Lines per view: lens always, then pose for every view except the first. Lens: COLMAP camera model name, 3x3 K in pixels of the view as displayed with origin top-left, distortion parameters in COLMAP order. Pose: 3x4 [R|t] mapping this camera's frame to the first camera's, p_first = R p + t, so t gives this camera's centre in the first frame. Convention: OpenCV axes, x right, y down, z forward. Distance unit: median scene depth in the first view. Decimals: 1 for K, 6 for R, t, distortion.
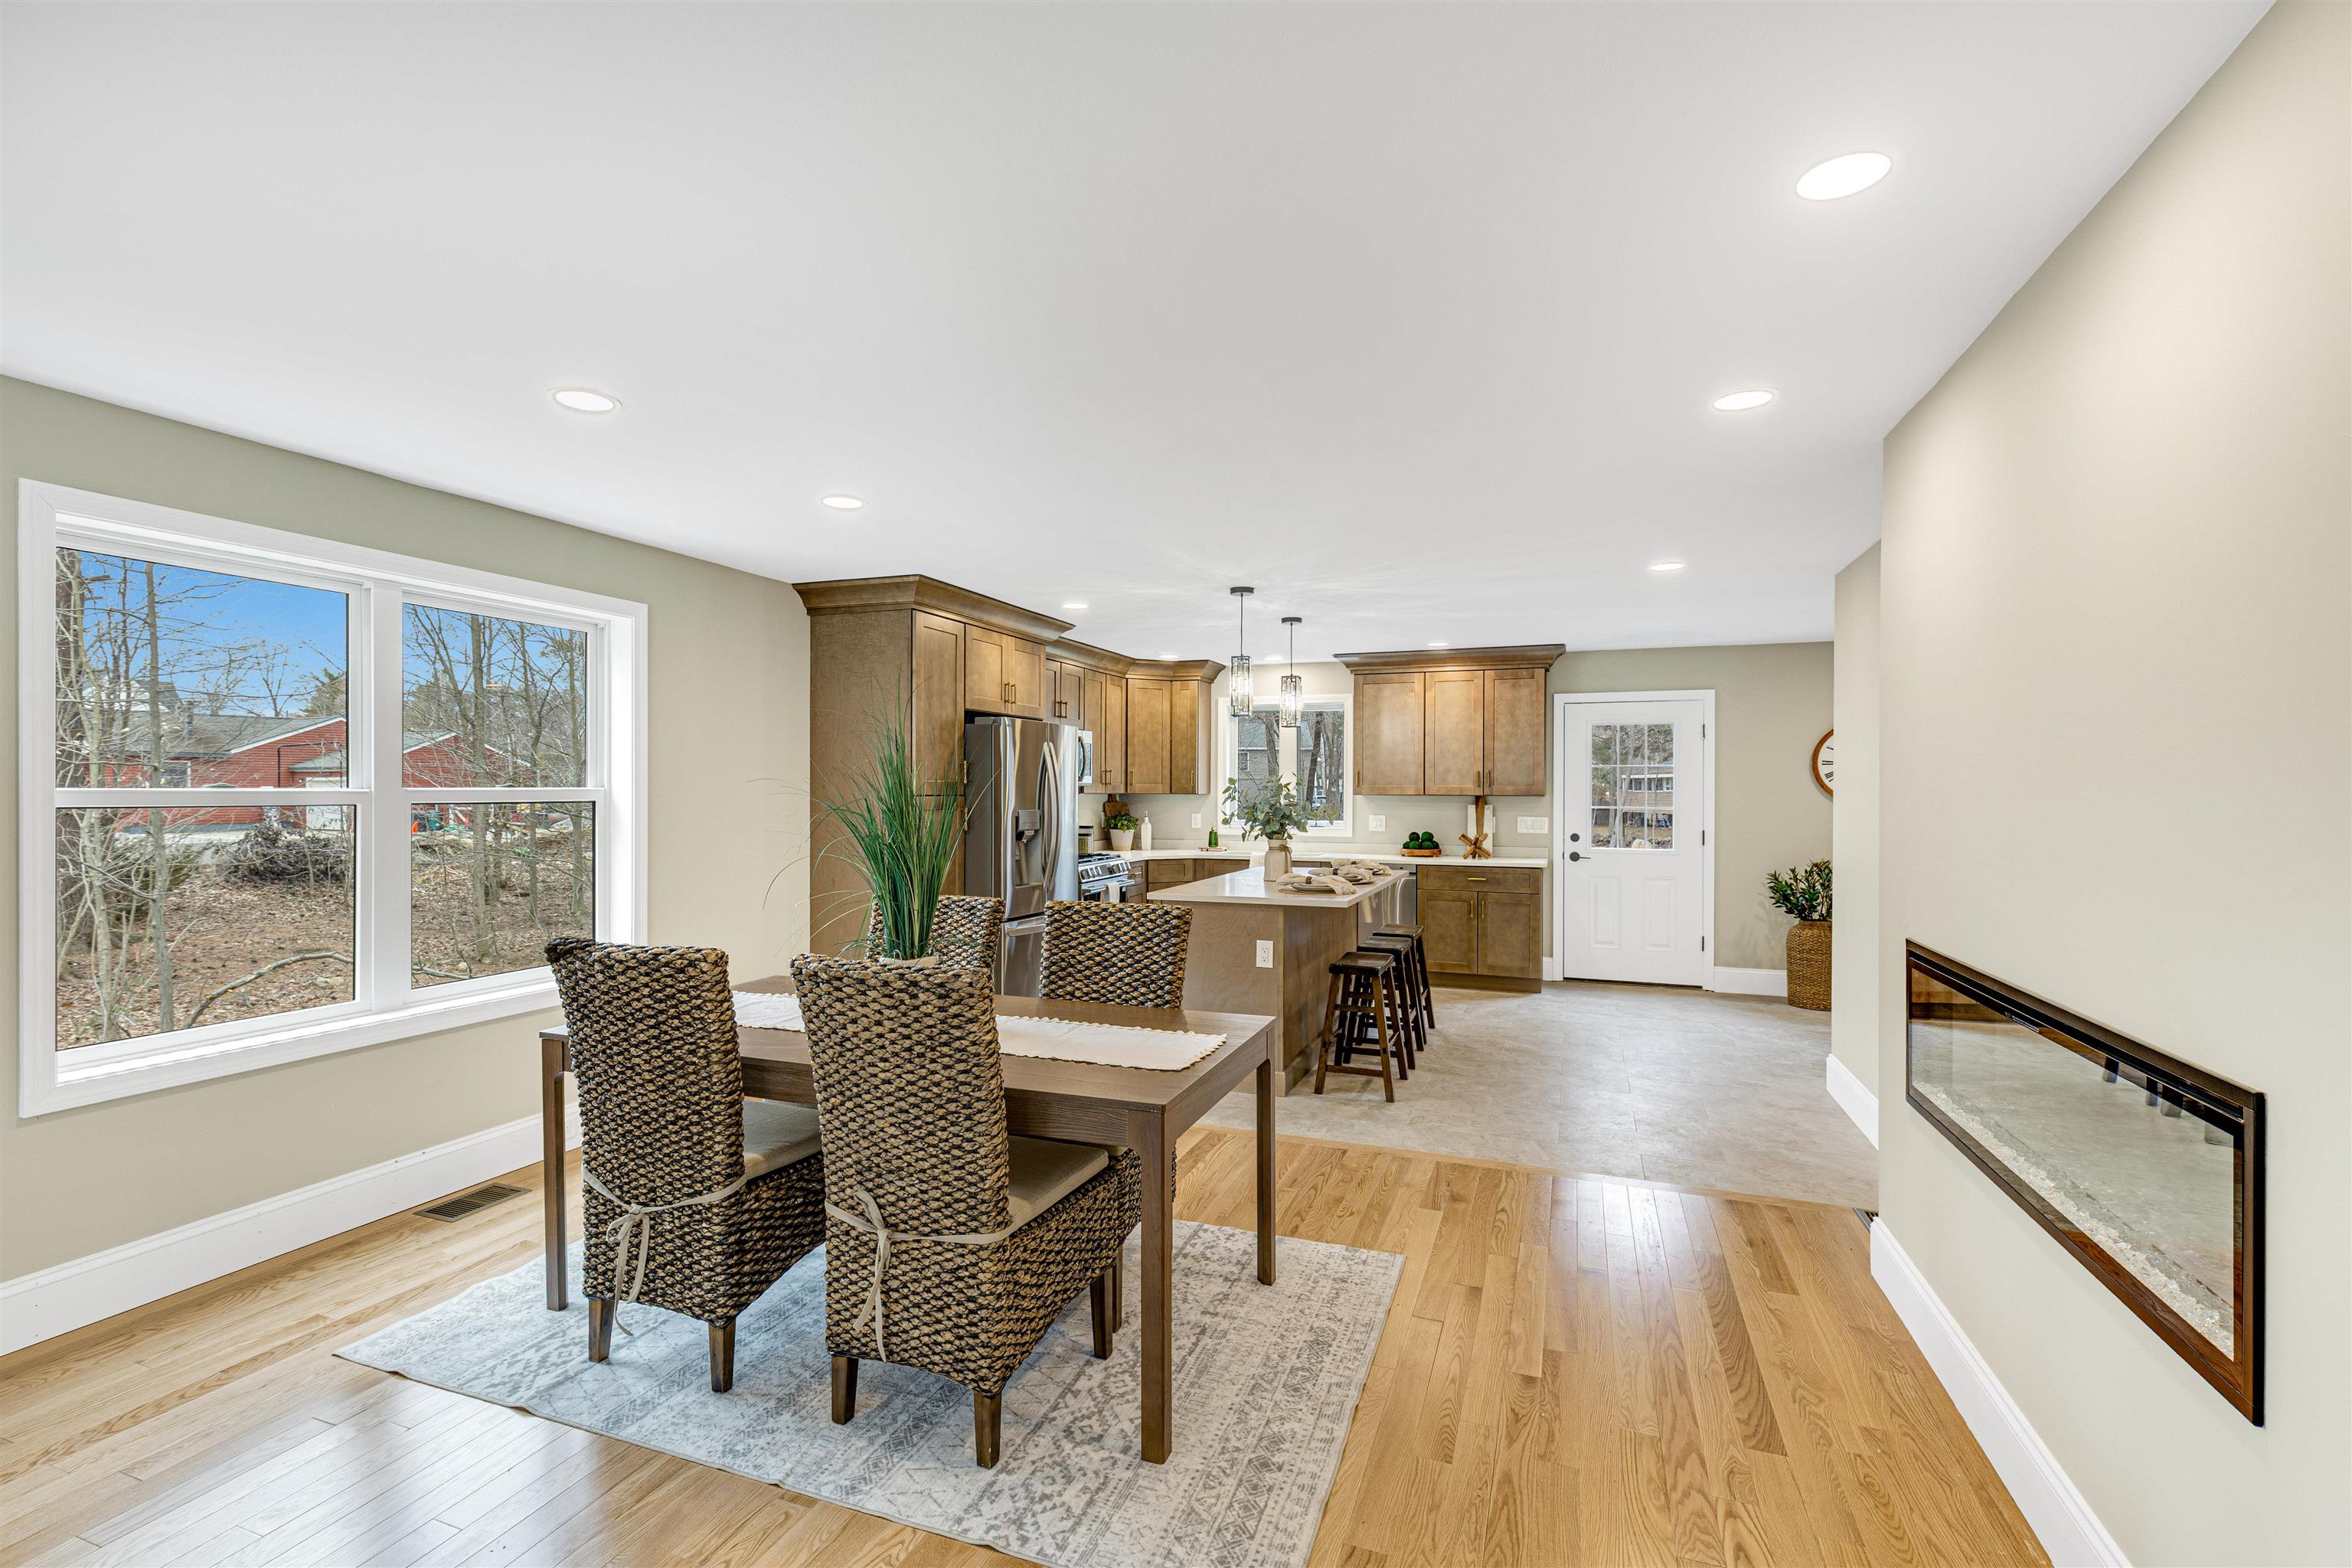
lens RADIAL K [[1054.8, 0, 1176.0], [0, 1054.8, 784.0], [0, 0, 1]] dist [0.000988, 0.000238]
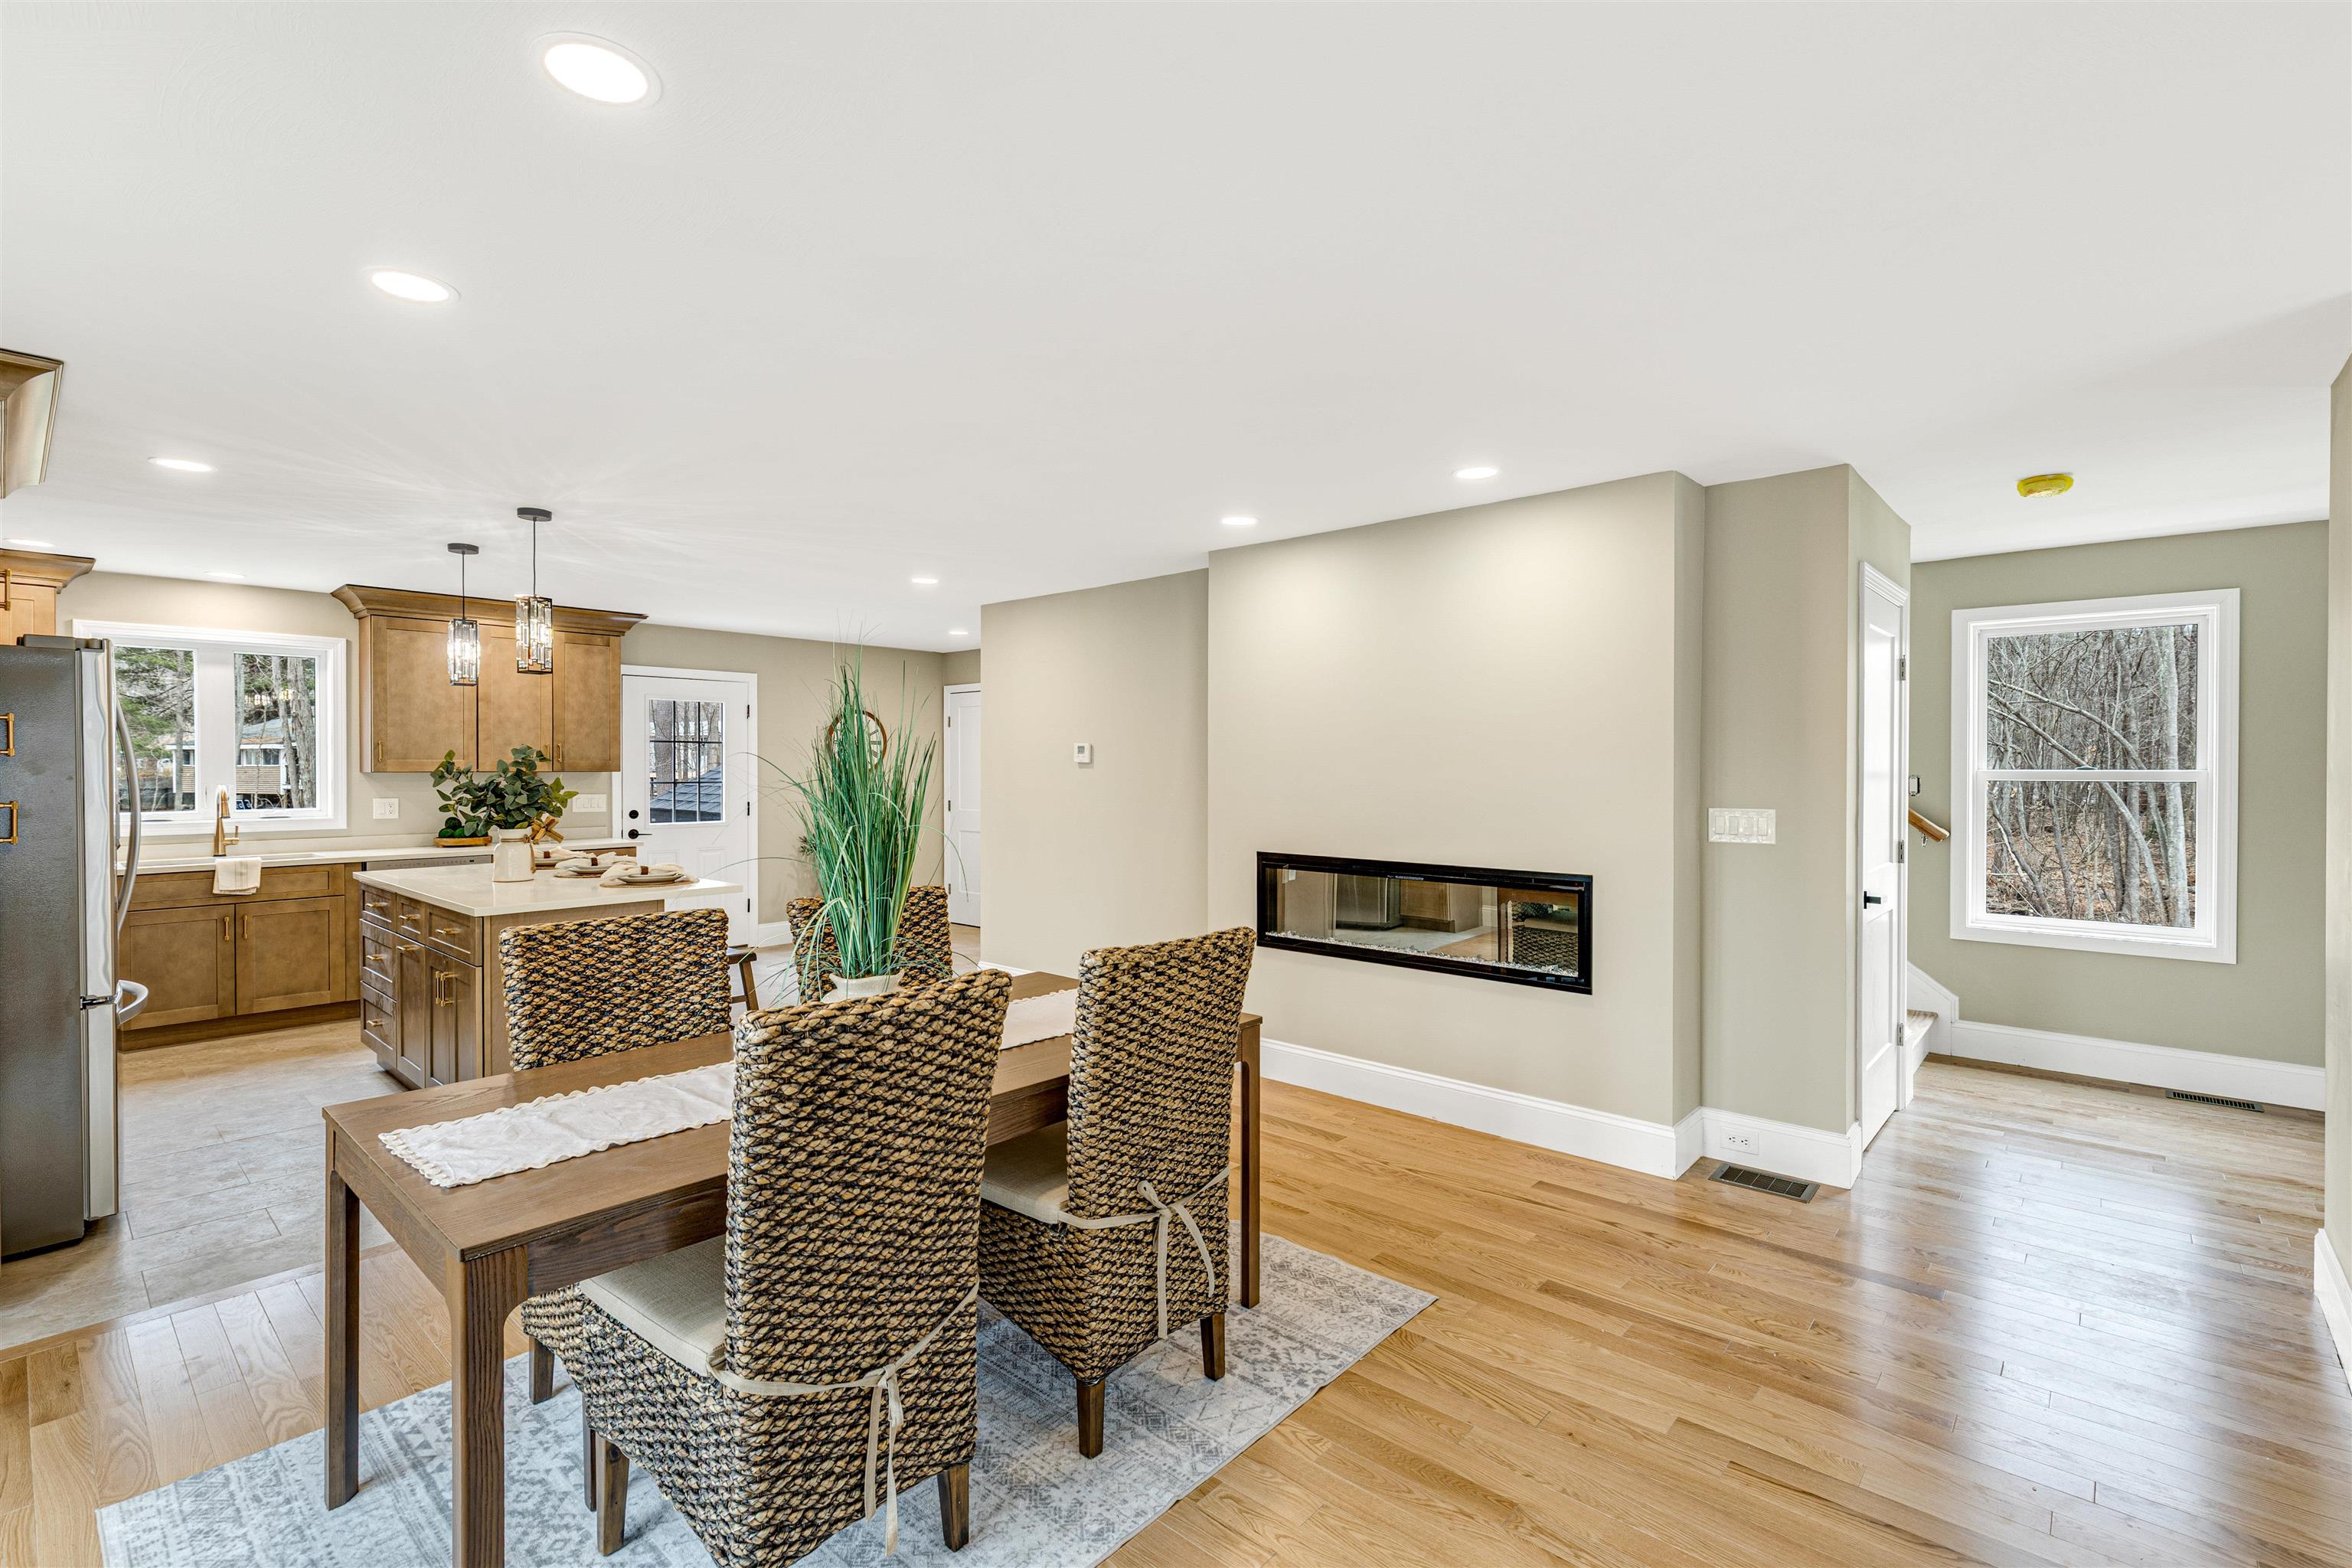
lens RADIAL K [[1055.7, 0, 1176.0], [0, 1055.7, 784.0], [0, 0, 1]] dist [0.001451, 0.000128]
pose [[0.366263, -0.018981, 0.930318, -0.346088], [-0.003262, 0.999760, 0.021682, 0.000247], [-0.930506, -0.010976, 0.366113, 0.182926]]
